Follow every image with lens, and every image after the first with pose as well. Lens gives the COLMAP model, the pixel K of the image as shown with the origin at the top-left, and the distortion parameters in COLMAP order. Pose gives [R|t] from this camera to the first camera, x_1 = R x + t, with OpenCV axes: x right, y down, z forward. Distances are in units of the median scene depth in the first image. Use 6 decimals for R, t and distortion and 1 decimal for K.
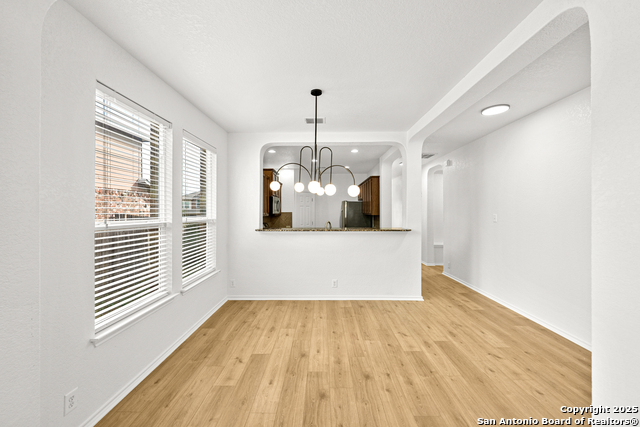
lens RADIAL K [[249.0, 0, 317.5], [0, 249.0, 212.3], [0, 0, 1]] dist [0.000456, 0.000026]
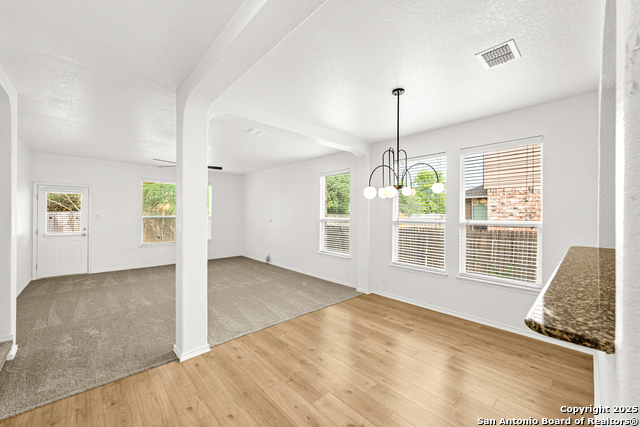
lens RADIAL K [[249.0, 0, 317.5], [0, 249.0, 212.3], [0, 0, 1]] dist [0.000456, 0.000026]
pose [[-0.722501, -0.002232, -0.691366, 0.909268], [-0.004559, 0.999988, 0.001535, -0.010077], [0.691354, 0.004261, -0.722503, 1.525092]]
